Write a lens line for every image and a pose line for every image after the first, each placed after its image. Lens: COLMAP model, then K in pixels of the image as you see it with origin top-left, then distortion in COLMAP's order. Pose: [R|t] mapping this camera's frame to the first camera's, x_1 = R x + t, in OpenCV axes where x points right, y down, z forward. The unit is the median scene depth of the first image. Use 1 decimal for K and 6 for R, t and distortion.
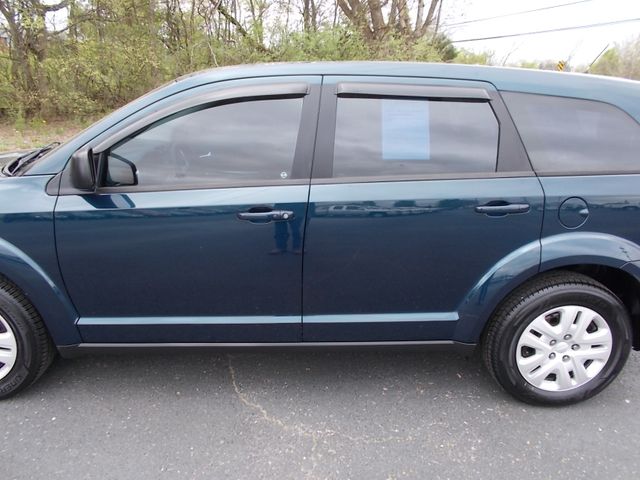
lens RADIAL K [[483.8, 0, 320.0], [0, 483.8, 240.0], [0, 0, 1]] dist [0.039141, -0.055921]
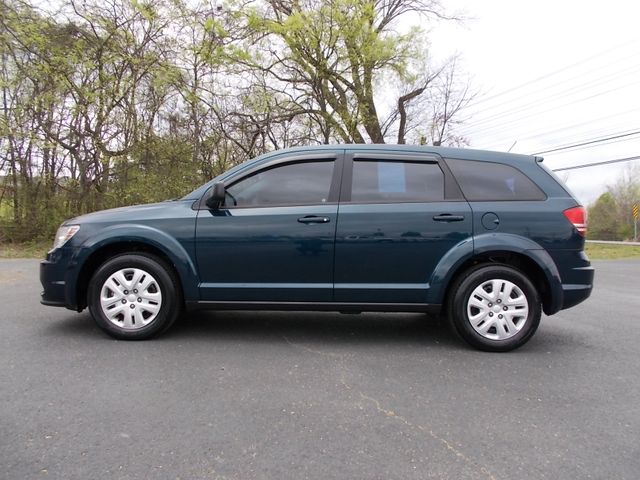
lens RADIAL K [[483.8, 0, 320.0], [0, 483.8, 240.0], [0, 0, 1]] dist [0.039141, -0.055921]
pose [[0.999571, -0.001657, -0.029228, -0.032222], [-0.006669, 0.959250, -0.282480, 0.458479], [0.028505, 0.282553, 0.958828, -0.600362]]
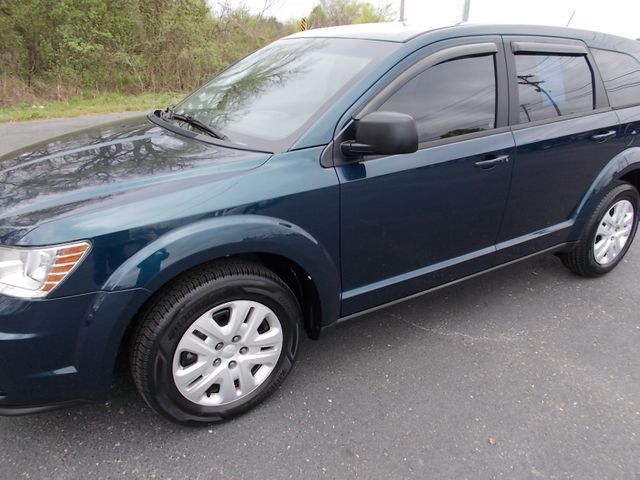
lens RADIAL K [[483.8, 0, 320.0], [0, 483.8, 240.0], [0, 0, 1]] dist [0.039141, -0.055921]
pose [[0.861583, -0.199832, 0.466628, -0.906826], [0.161679, 0.979409, 0.120905, -0.064990], [-0.481181, -0.028726, 0.876151, 0.160360]]
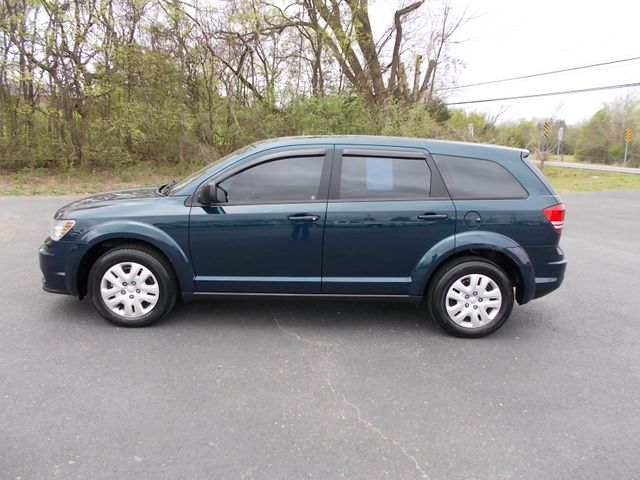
lens RADIAL K [[483.8, 0, 320.0], [0, 483.8, 240.0], [0, 0, 1]] dist [0.039141, -0.055921]
pose [[0.999907, 0.010811, -0.008266, -0.027727], [-0.011626, 0.994311, -0.105882, 0.197715], [0.007075, 0.105969, 0.994344, -0.723778]]
